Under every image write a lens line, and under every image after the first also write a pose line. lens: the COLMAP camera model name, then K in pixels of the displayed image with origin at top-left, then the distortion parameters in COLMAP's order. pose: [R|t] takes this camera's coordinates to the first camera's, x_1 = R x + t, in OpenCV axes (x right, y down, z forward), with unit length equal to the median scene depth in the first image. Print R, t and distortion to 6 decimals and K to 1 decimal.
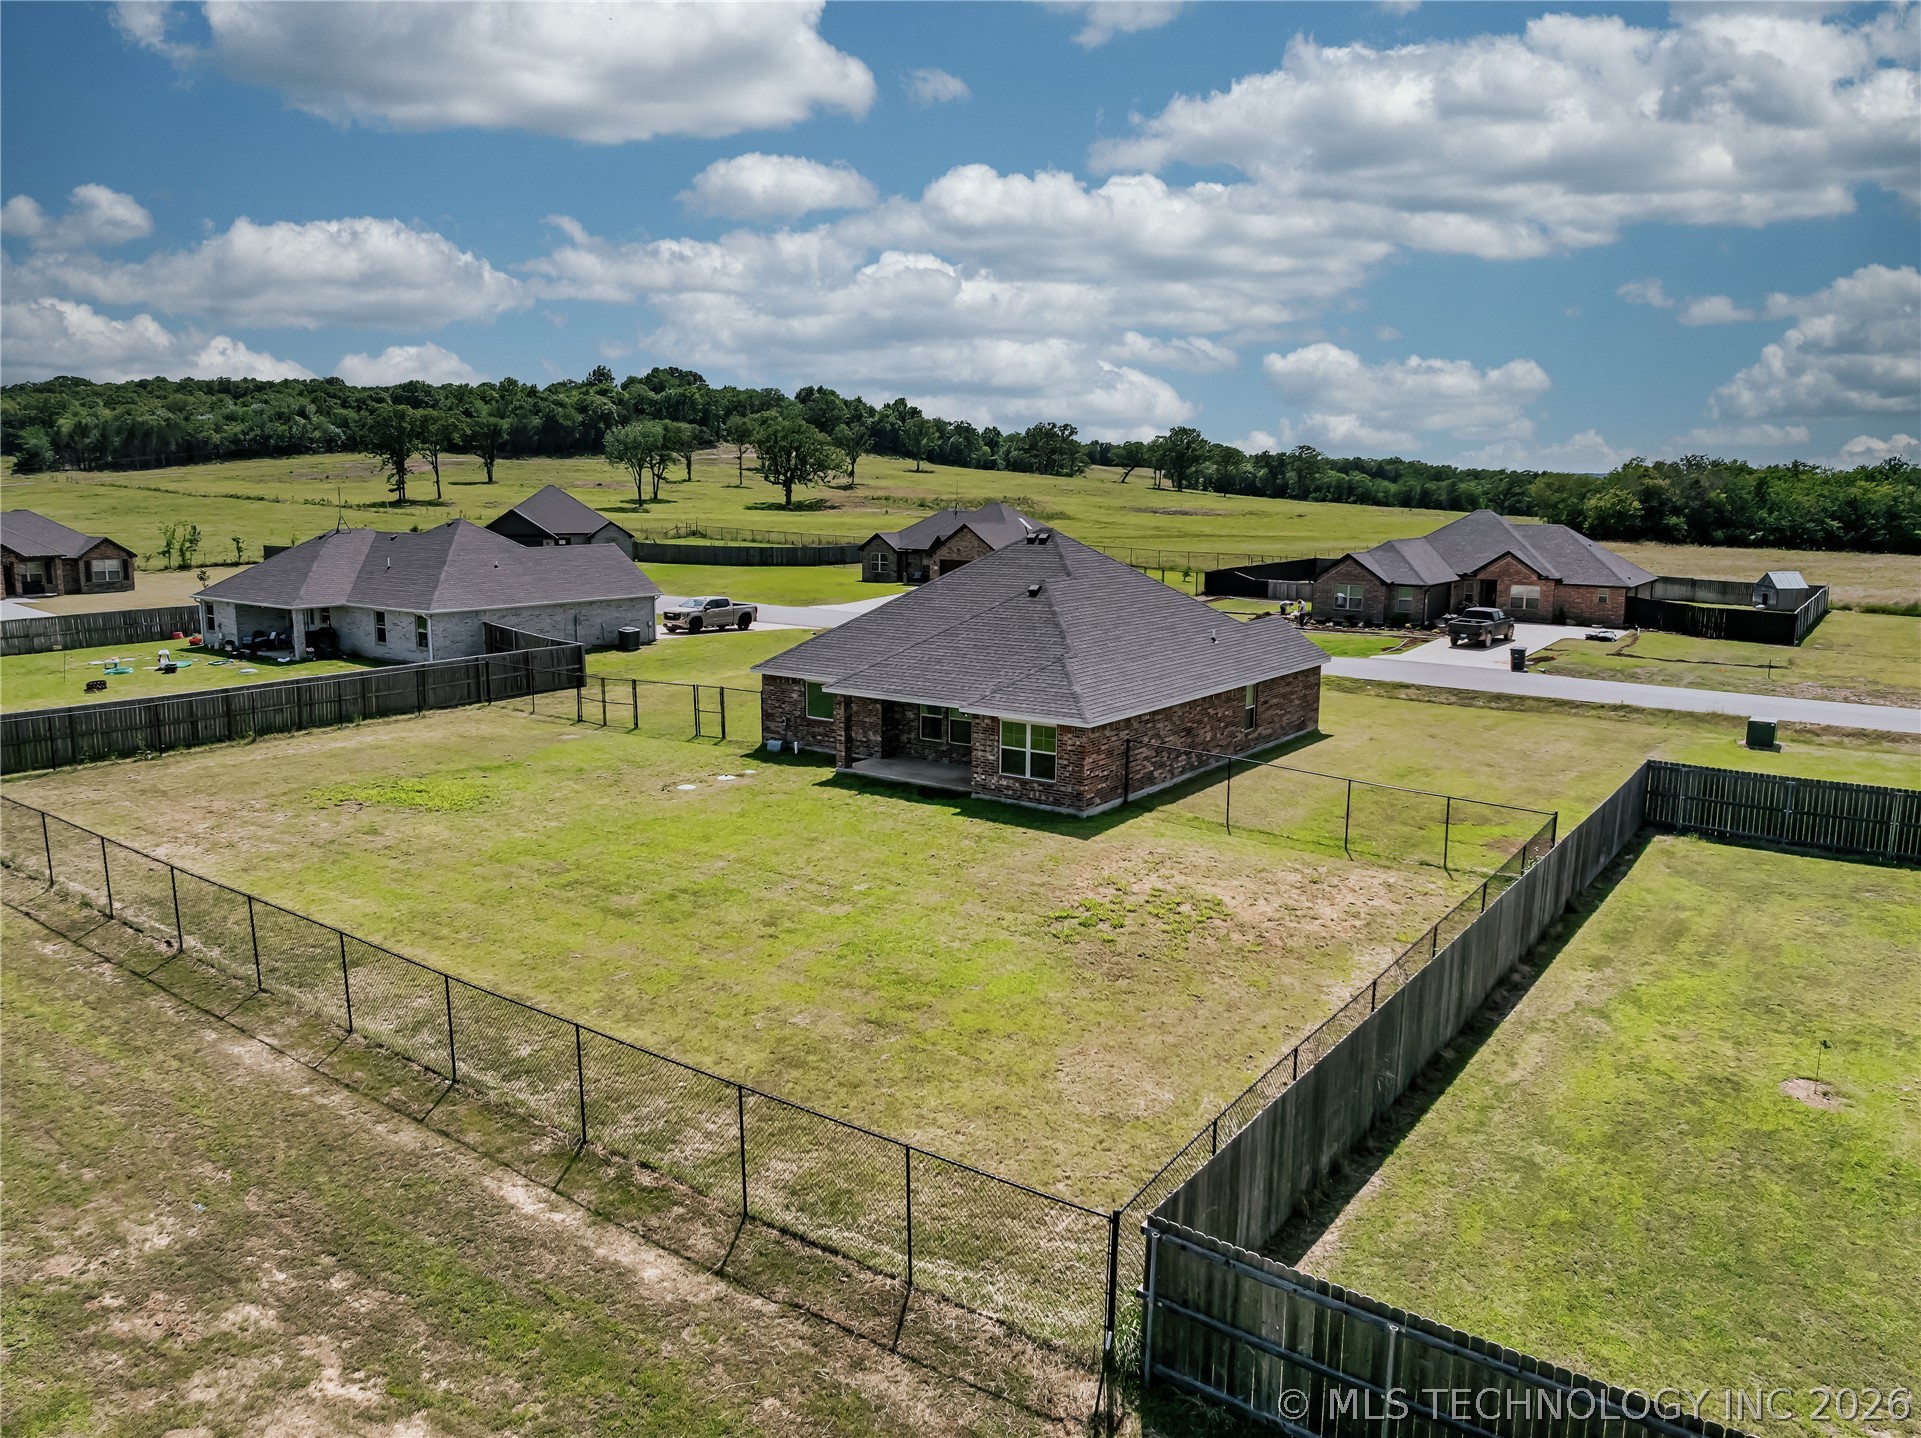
lens RADIAL K [[1346.7, 0, 960.5], [0, 1346.7, 719.0], [0, 0, 1]] dist [-0.026887, -0.007810]
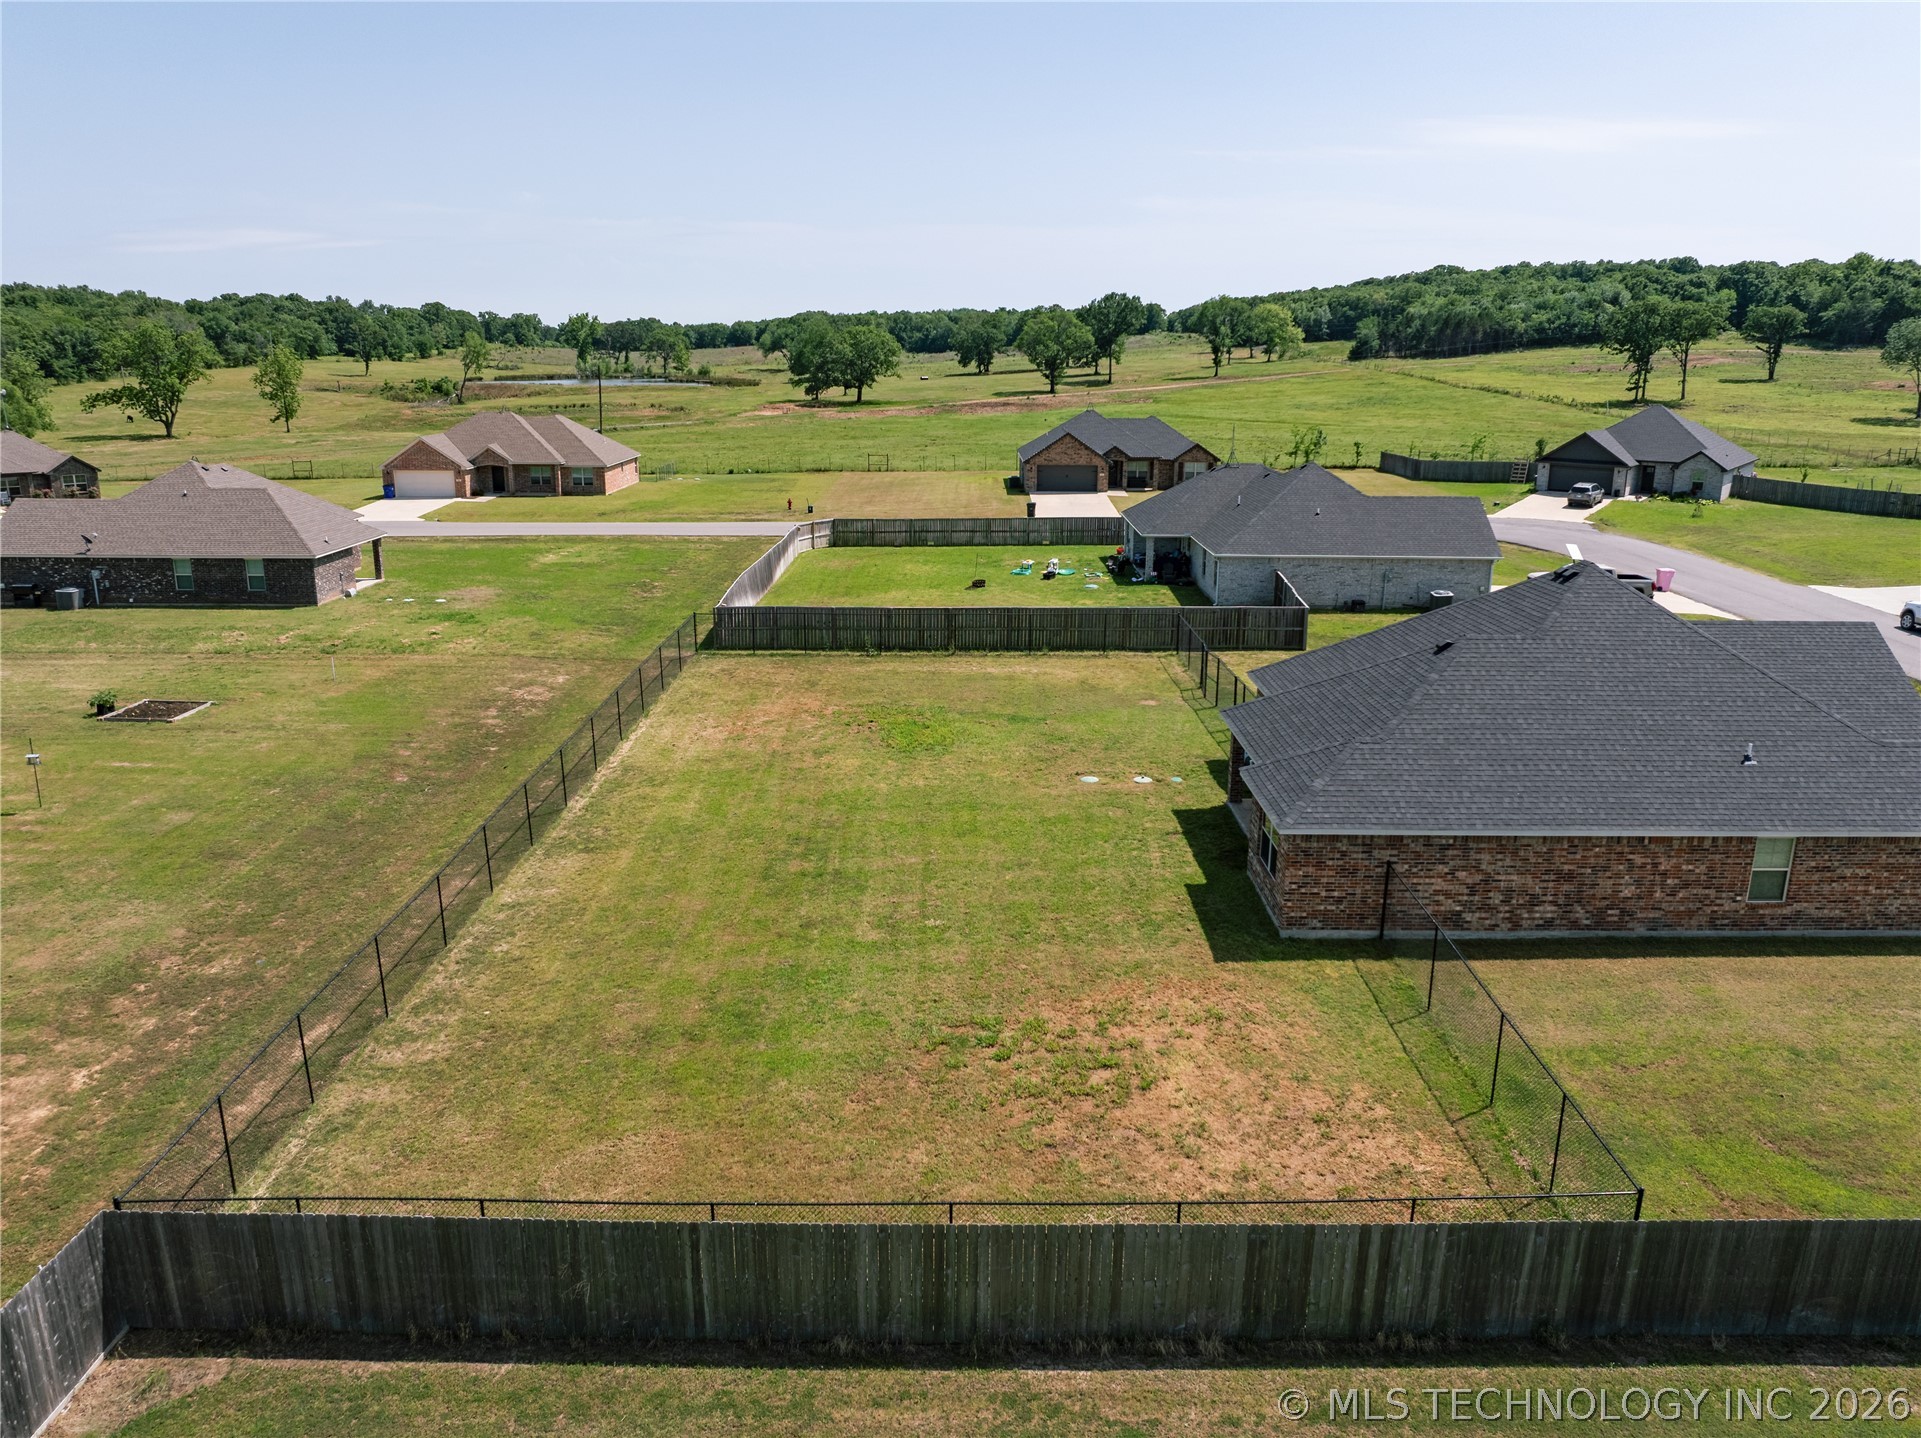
lens RADIAL K [[1346.7, 0, 960.5], [0, 1346.7, 719.0], [0, 0, 1]] dist [-0.026887, -0.007810]
pose [[0.584356, 0.212603, -0.783152, 0.495136], [-0.142634, 0.976955, 0.158787, -0.133430], [0.798864, 0.018916, 0.601214, 0.291104]]
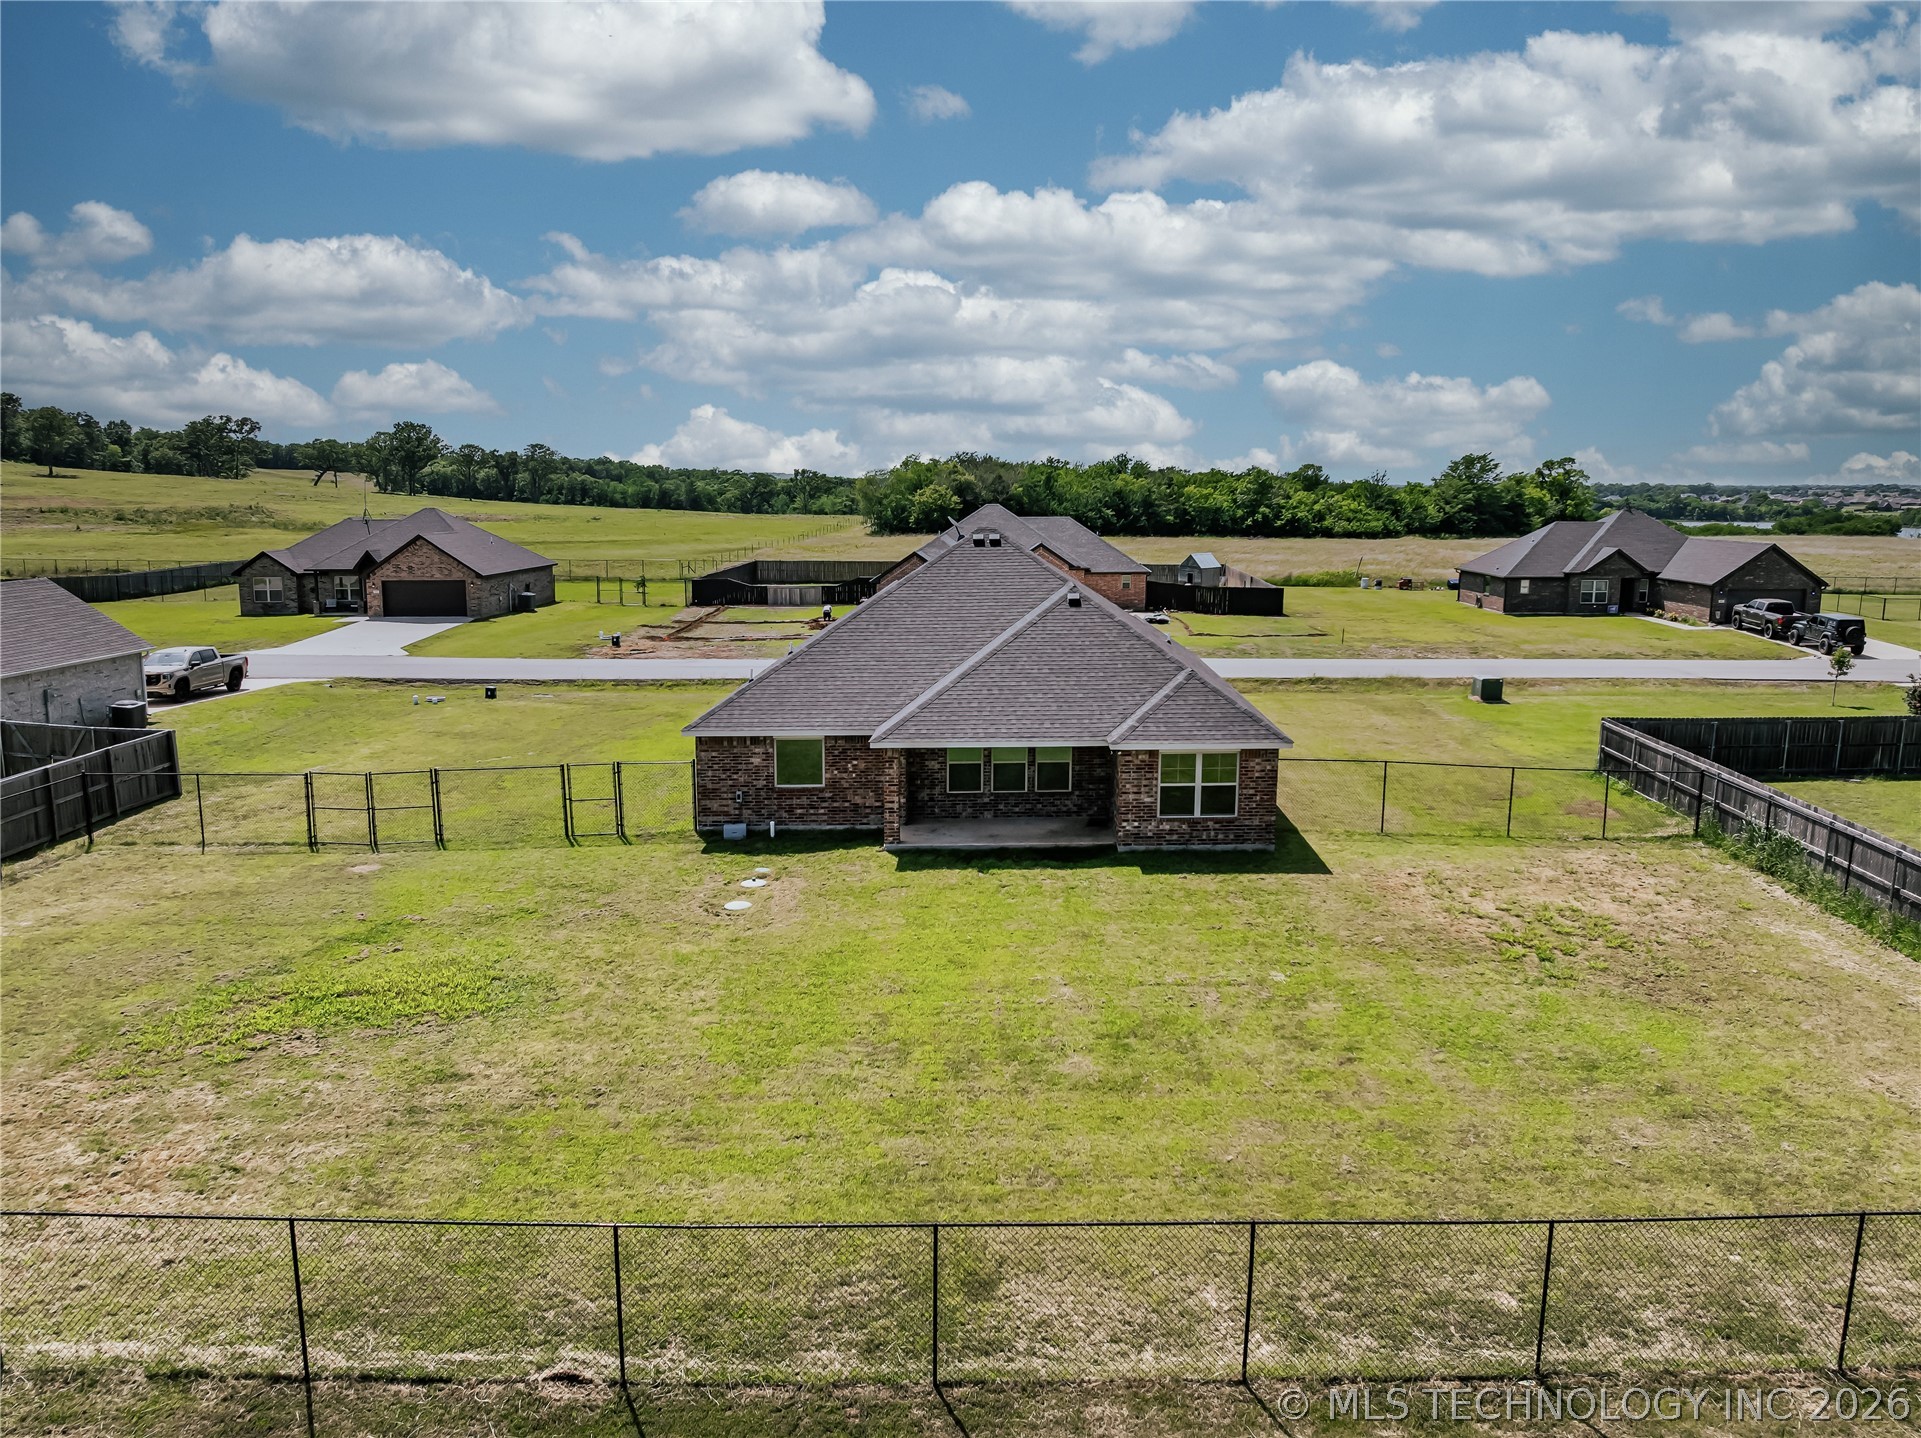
lens RADIAL K [[1388.7, 0, 1047.2], [0, 1388.7, 710.2], [0, 0, 1]] dist [-0.027450, -0.003964]
pose [[0.798930, -0.104035, 0.592358, -0.465659], [0.111381, 0.993482, 0.024261, -0.047678], [-0.591021, 0.046595, 0.805309, 0.295493]]
